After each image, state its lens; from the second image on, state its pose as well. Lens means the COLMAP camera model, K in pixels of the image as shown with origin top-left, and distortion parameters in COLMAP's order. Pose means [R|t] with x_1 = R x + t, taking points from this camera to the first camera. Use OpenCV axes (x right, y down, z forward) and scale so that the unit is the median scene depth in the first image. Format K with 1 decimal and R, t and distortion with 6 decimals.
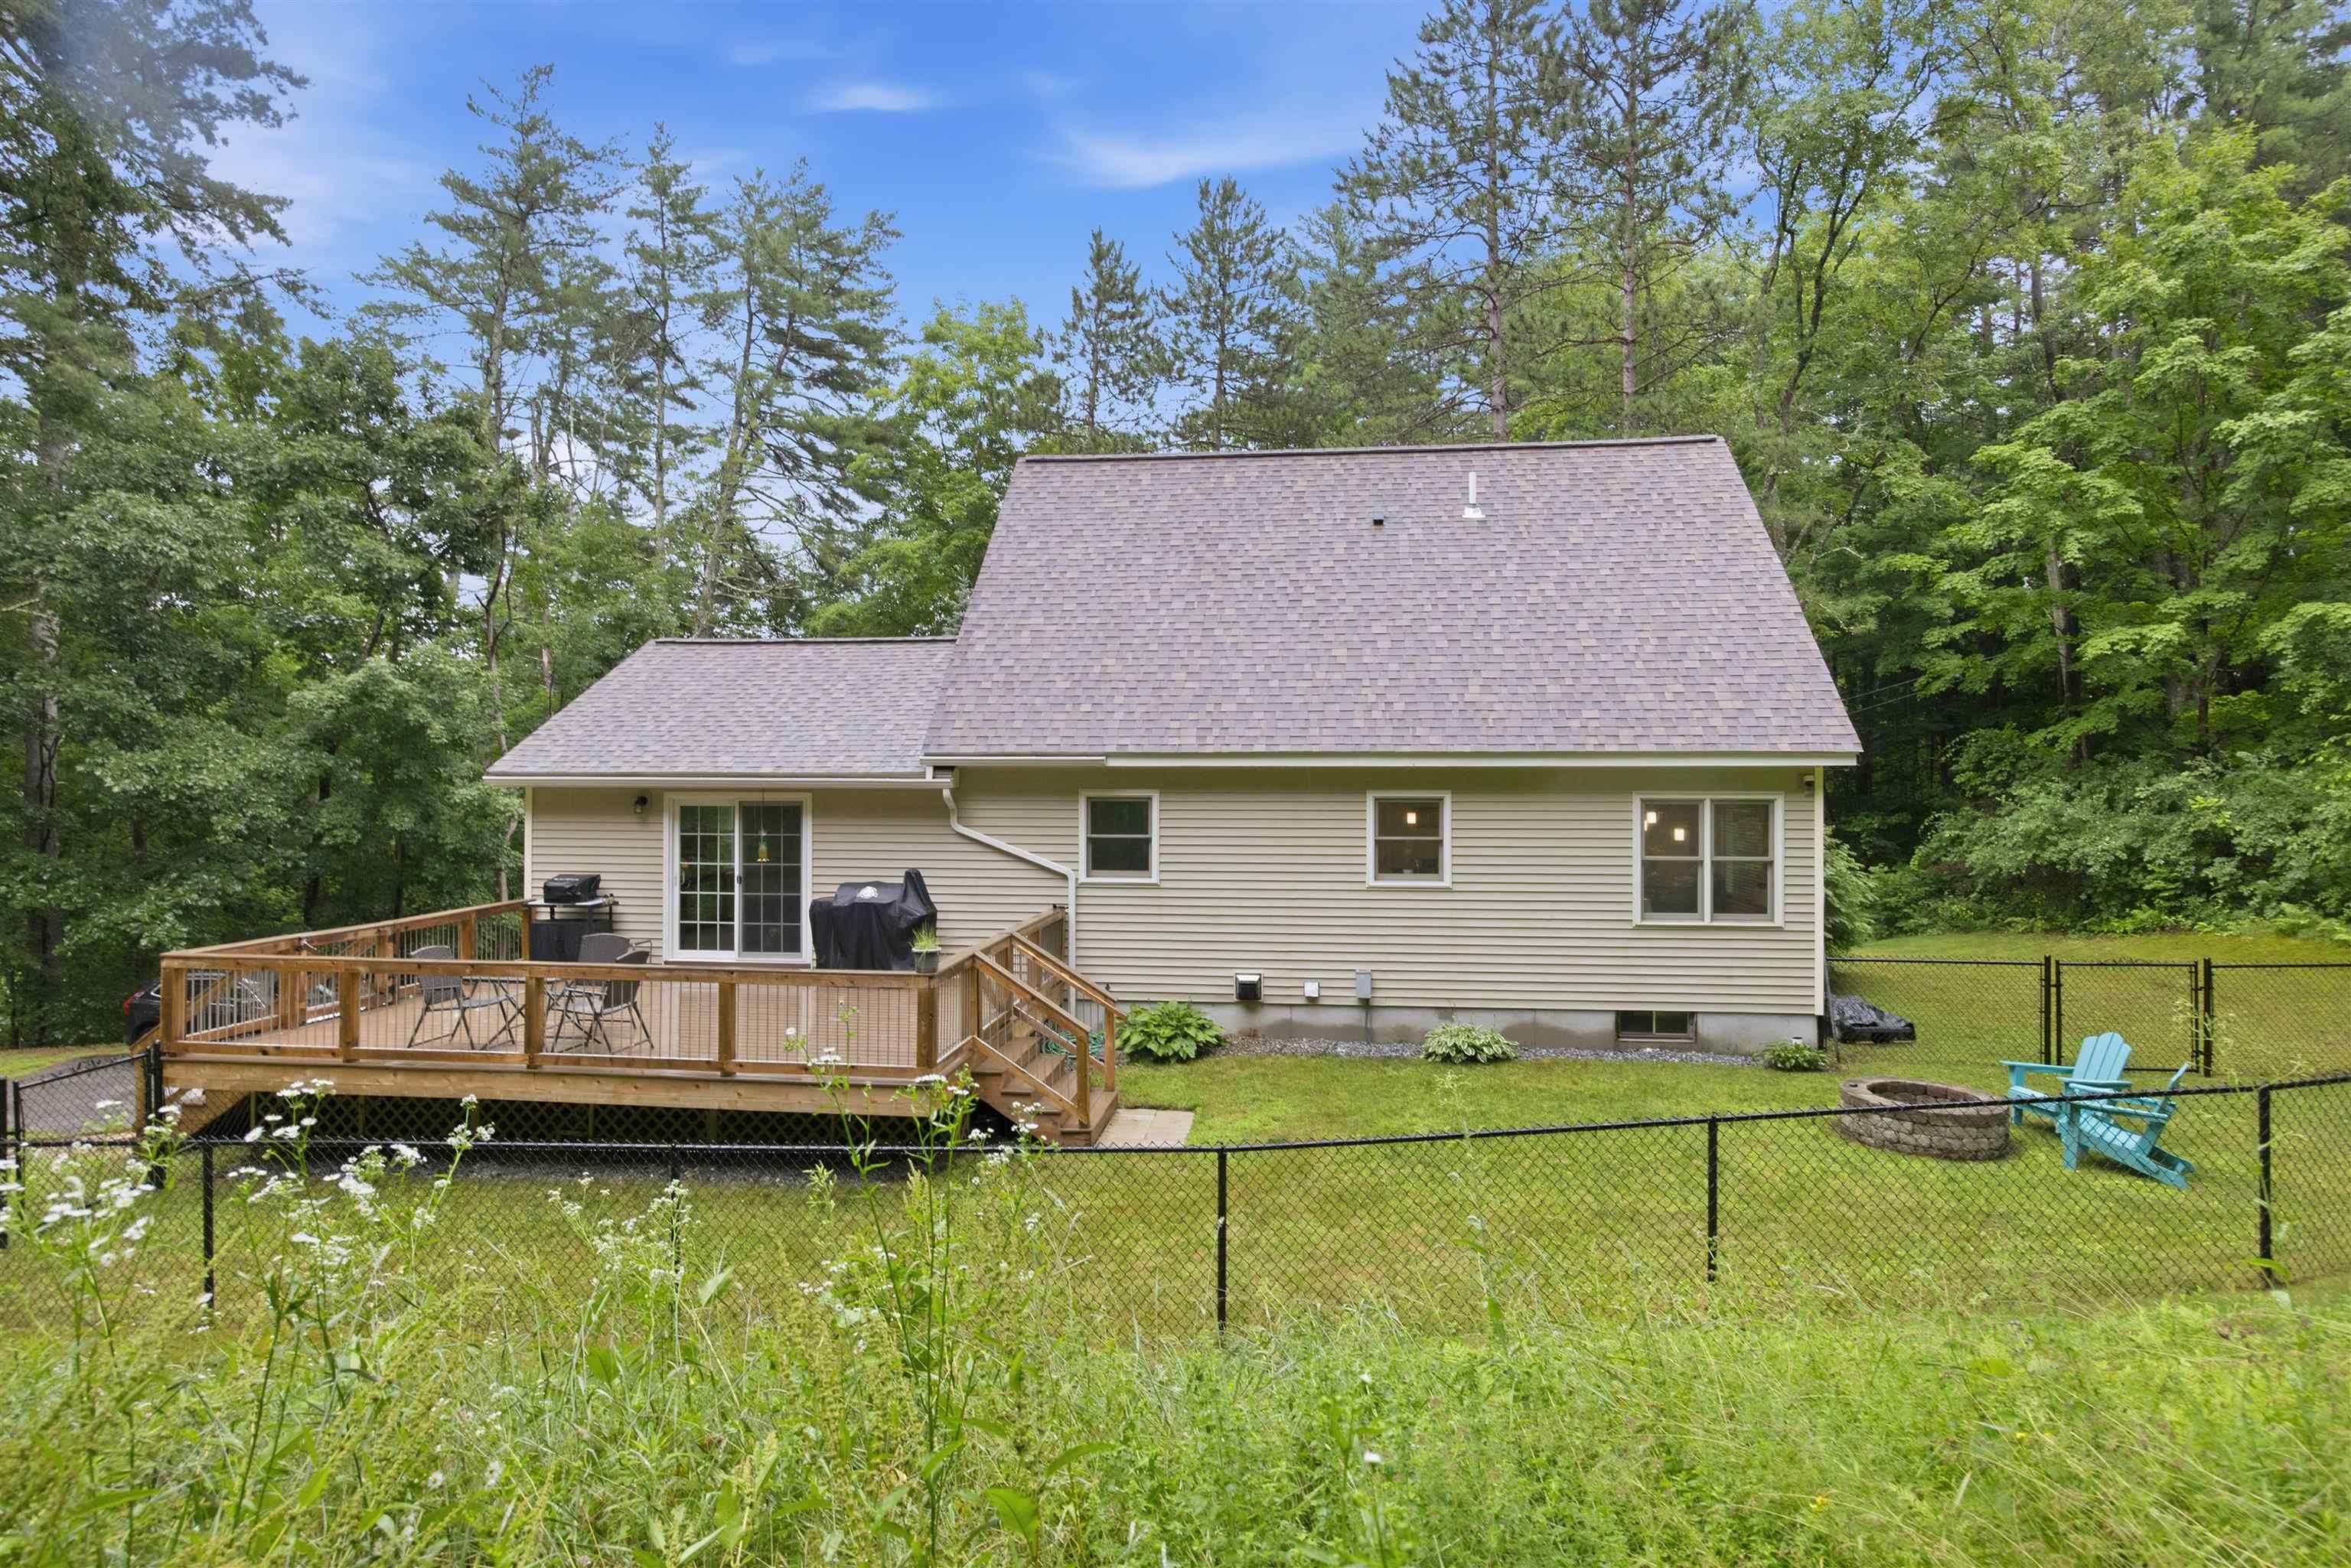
lens RADIAL K [[1206.8, 0, 1189.7], [0, 1206.8, 785.5], [0, 0, 1]] dist [-0.009967, 0.000238]
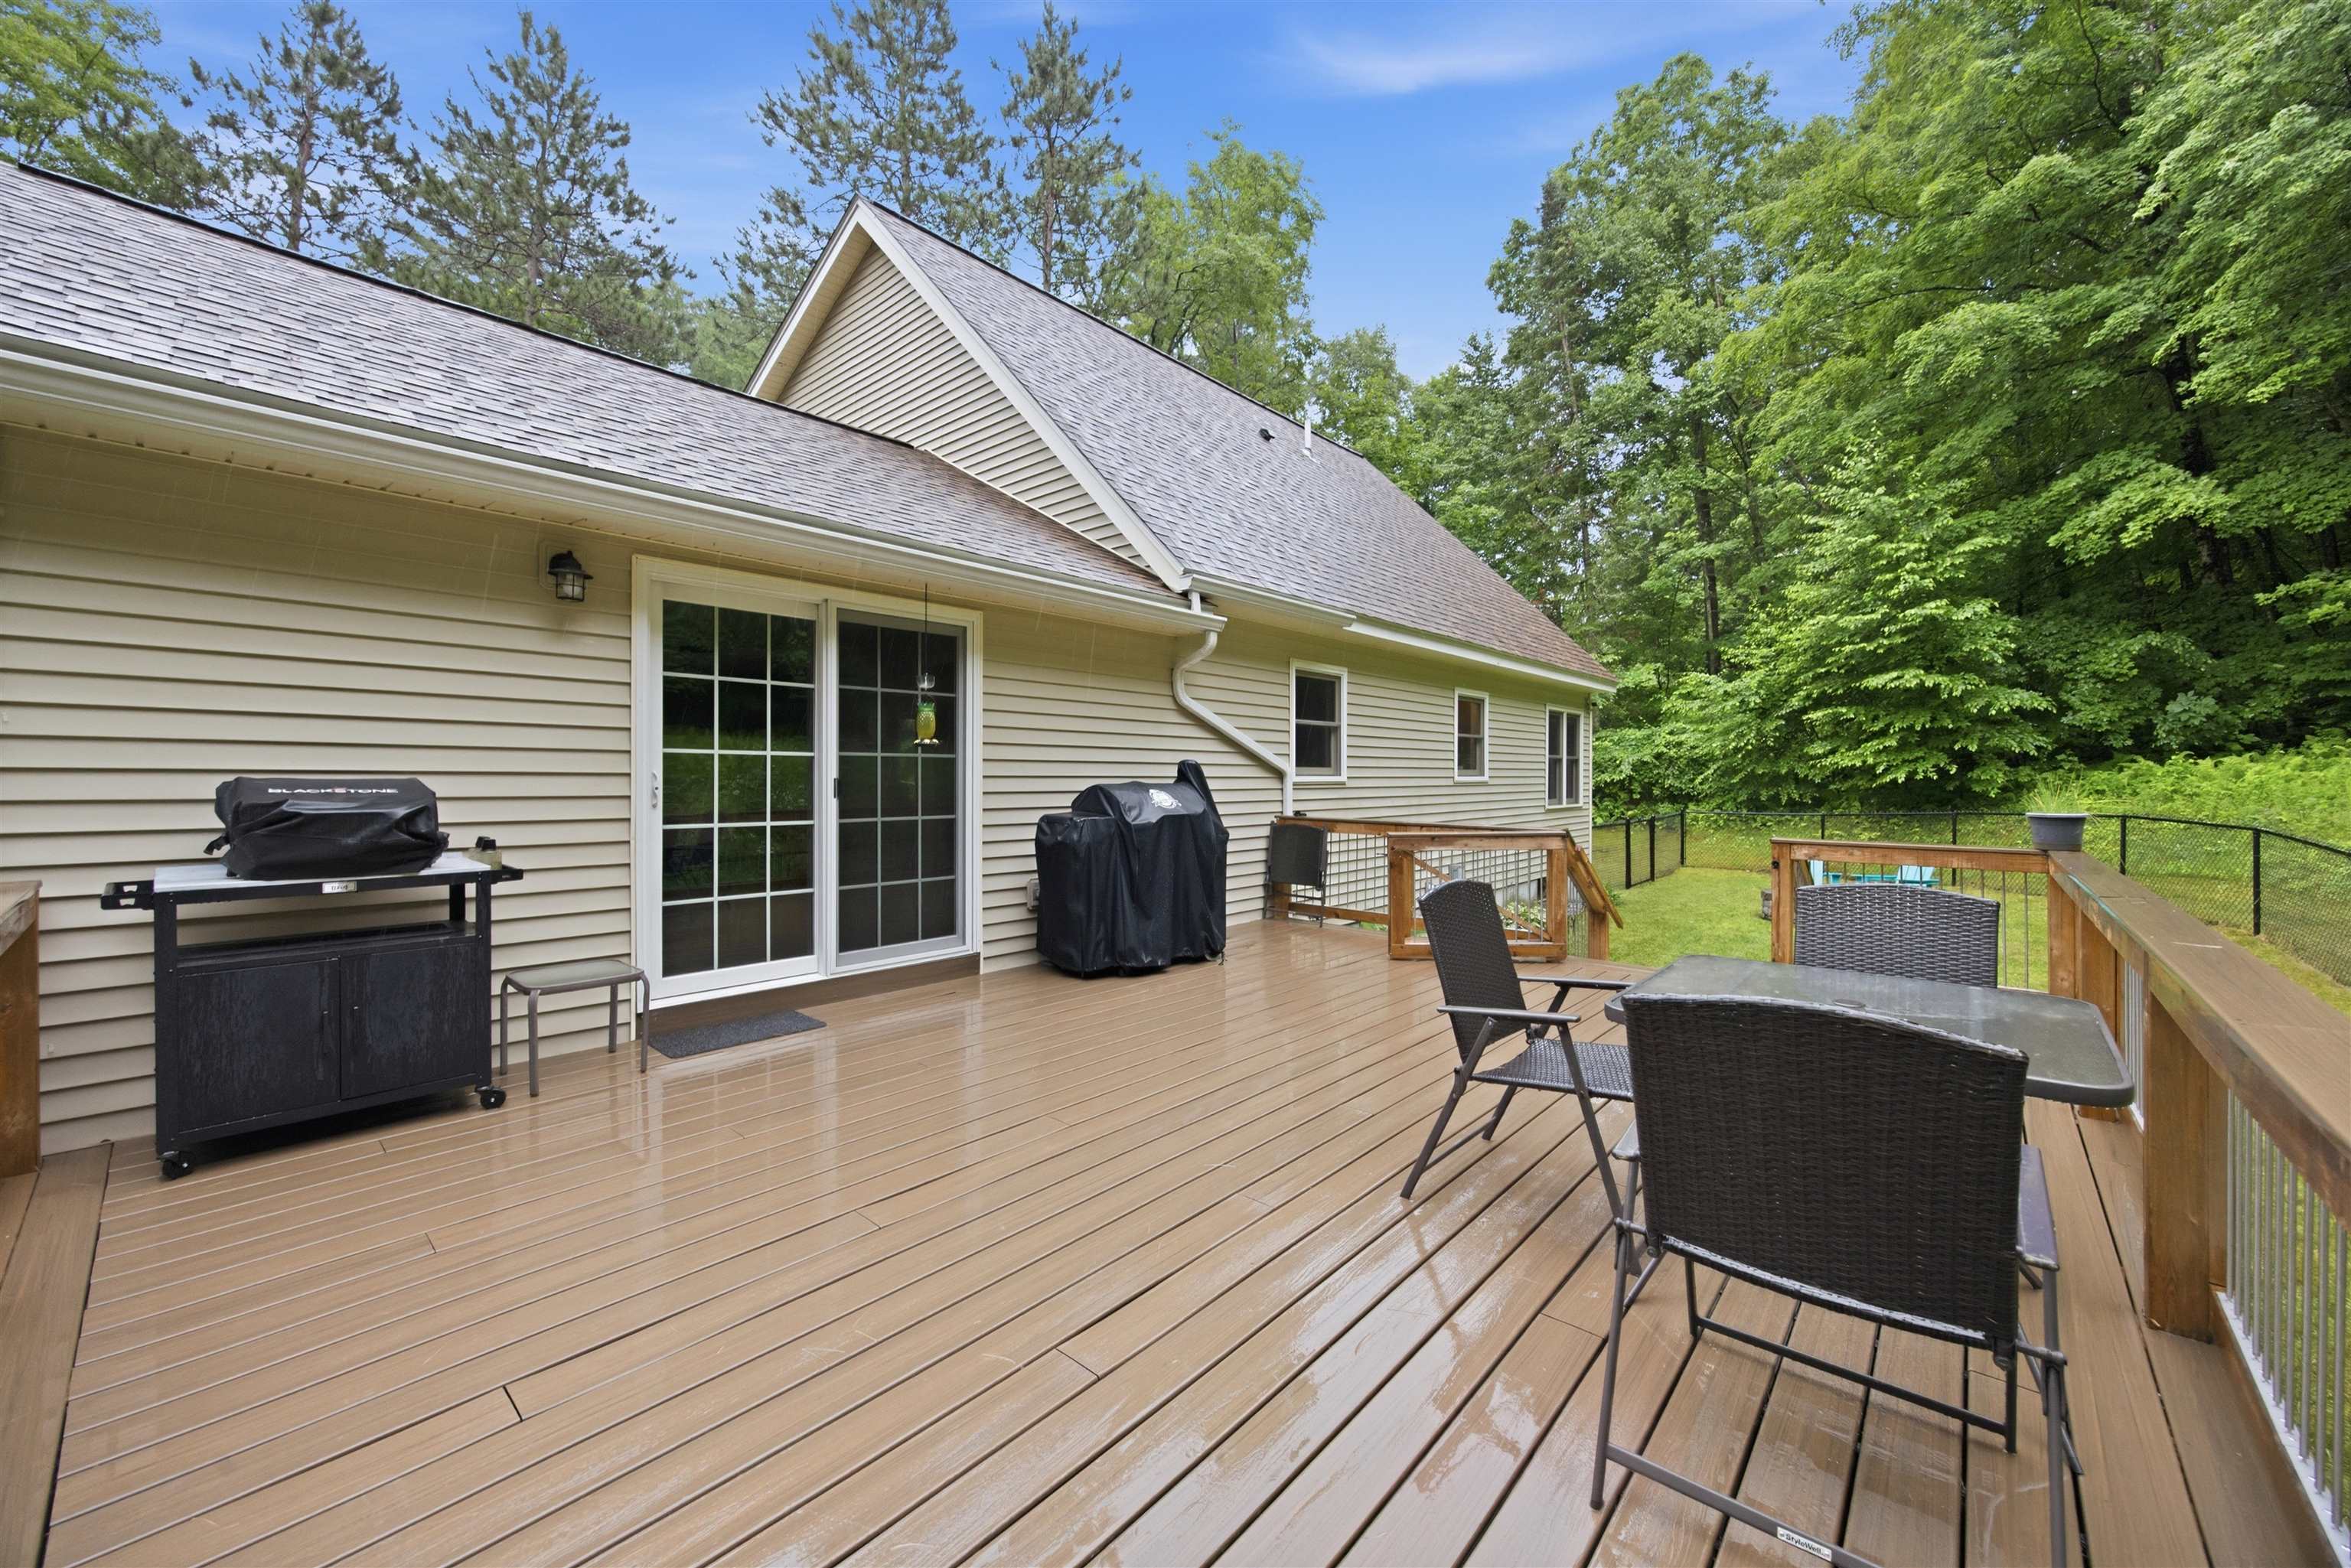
lens RADIAL K [[883.9, 0, 1183.1], [0, 883.9, 779.4], [0, 0, 1]] dist [0.002818, 0.000066]
pose [[0.575638, -0.005444, 0.817686, -0.586519], [-0.001147, 0.999971, 0.007465, 0.075679], [-0.817704, -0.005235, 0.575616, 0.748413]]
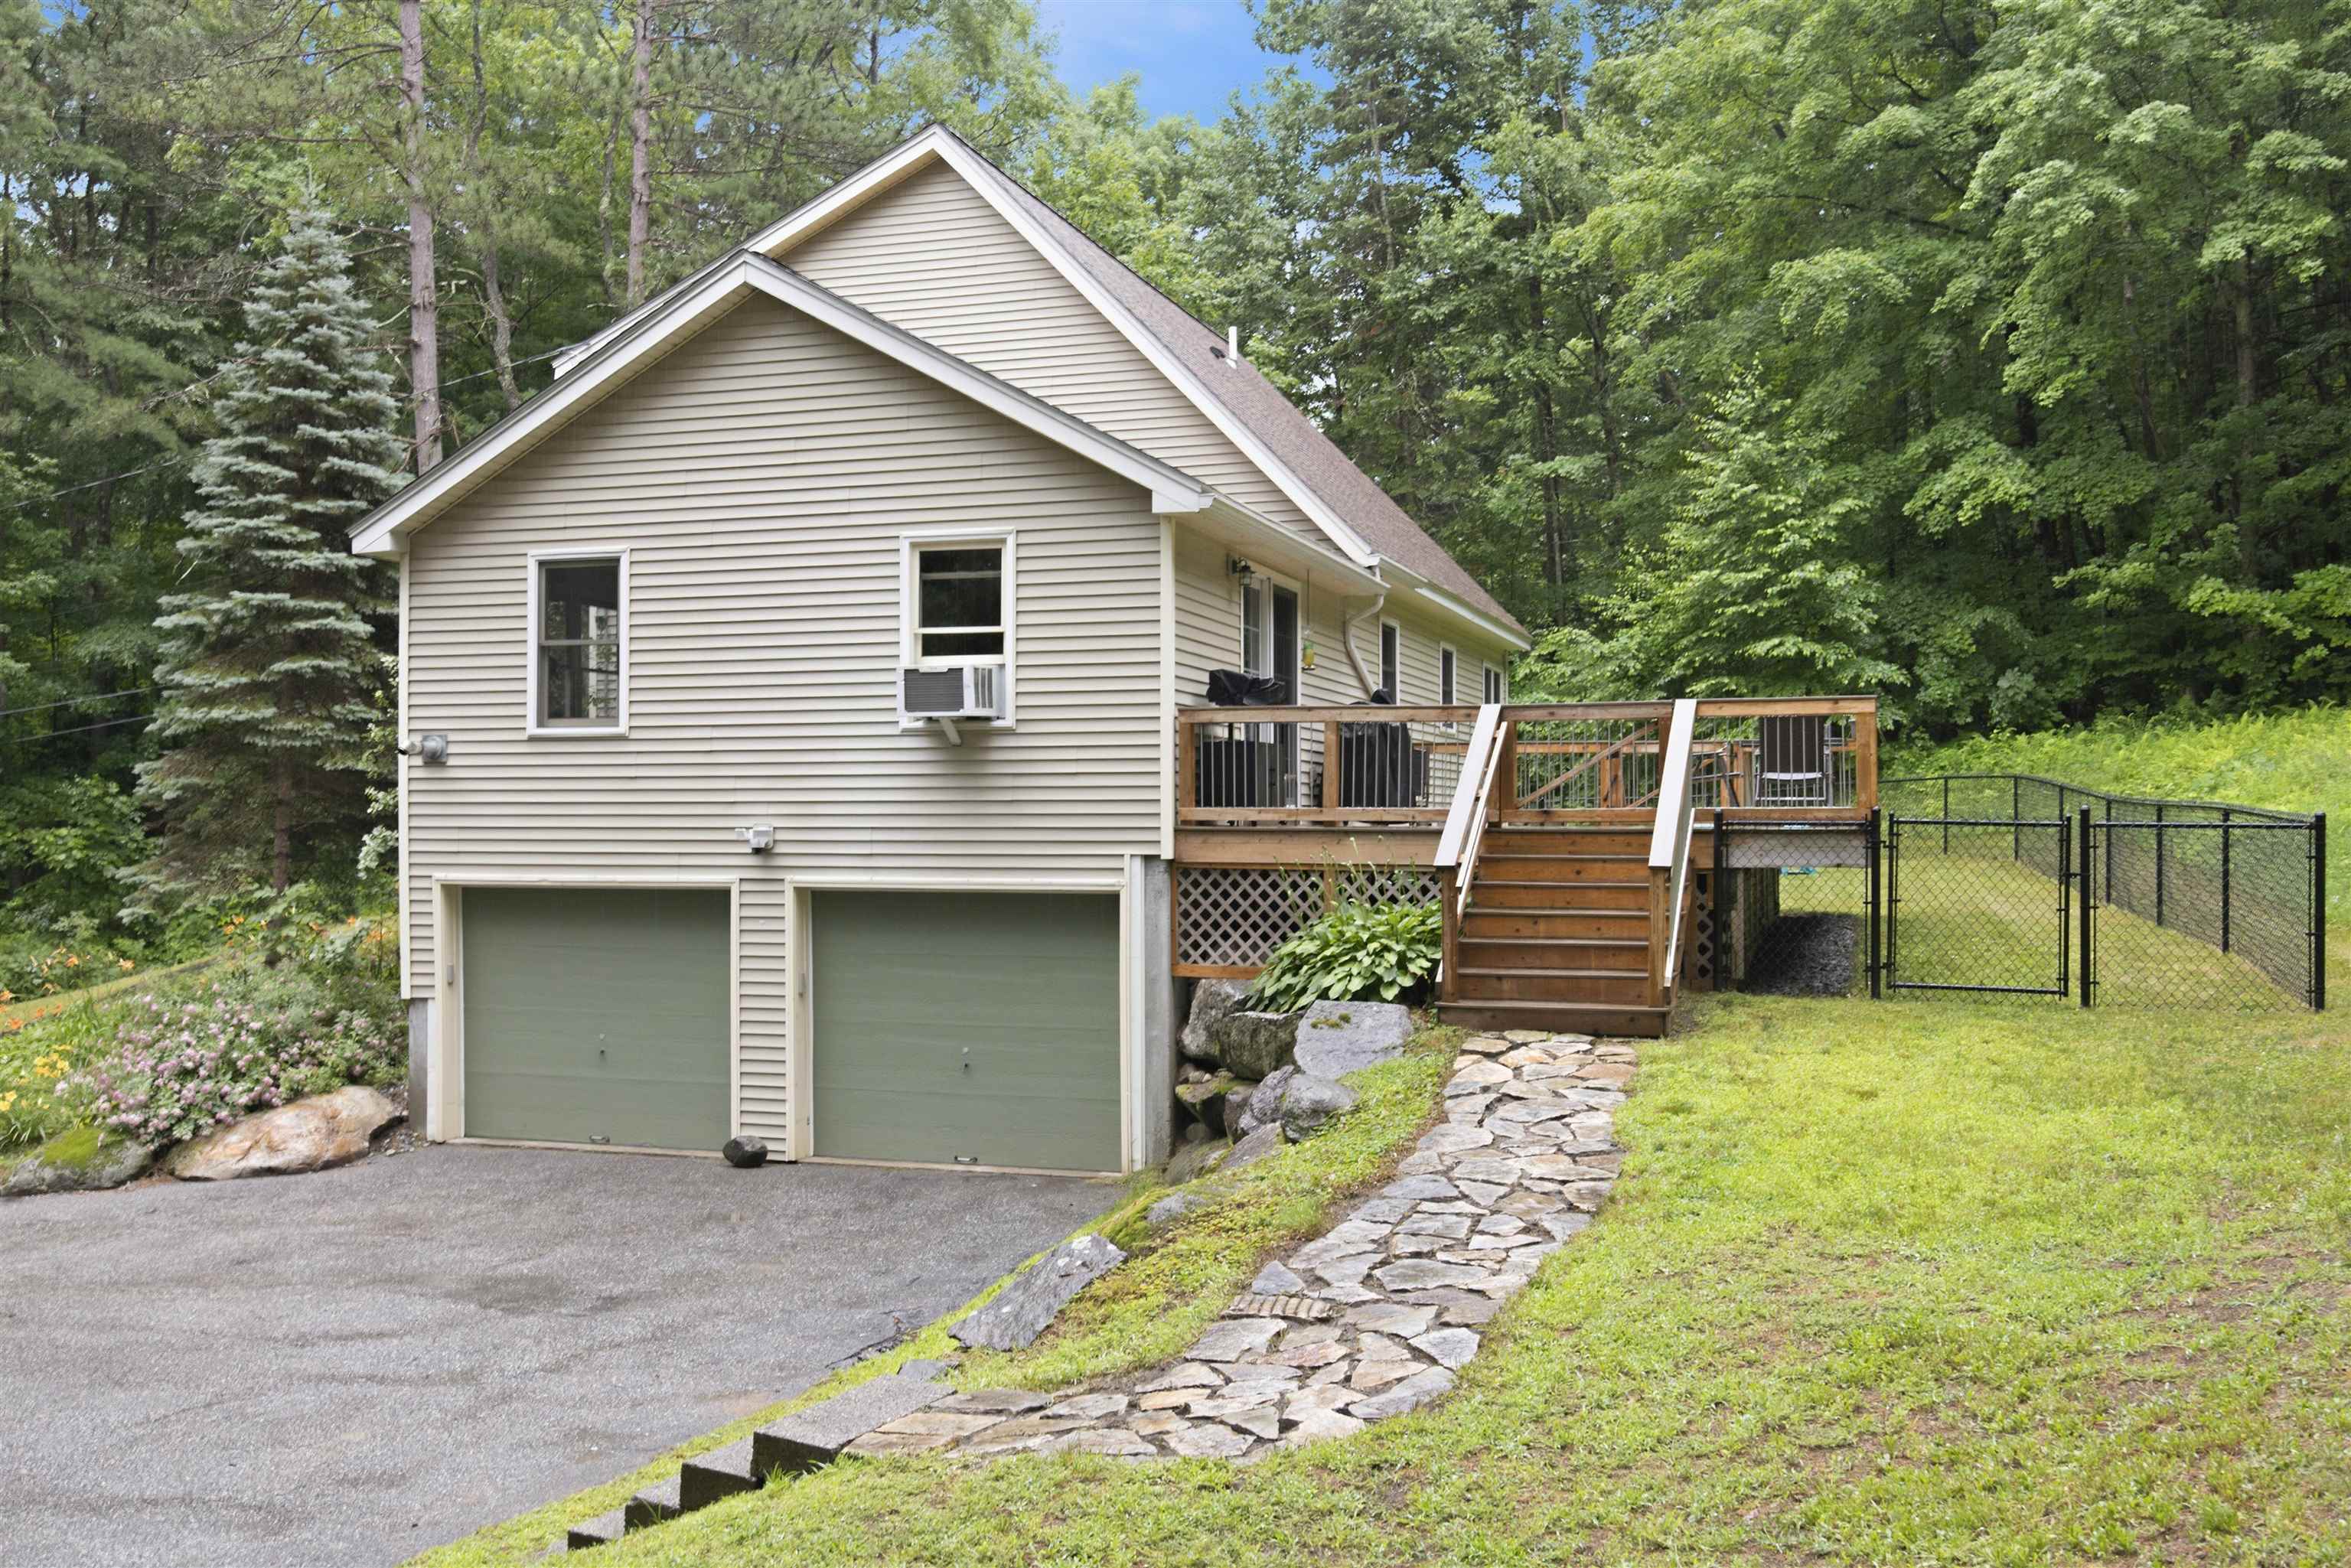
lens RADIAL K [[2003.5, 0, 1171.1], [0, 2003.5, 803.3], [0, 0, 1]] dist [0.003283, -0.005279]
pose [[0.206265, 0.003790, 0.978489, -1.579923], [-0.000864, 0.999993, -0.003691, 0.148008], [-0.978496, -0.000084, 0.206267, 0.866312]]
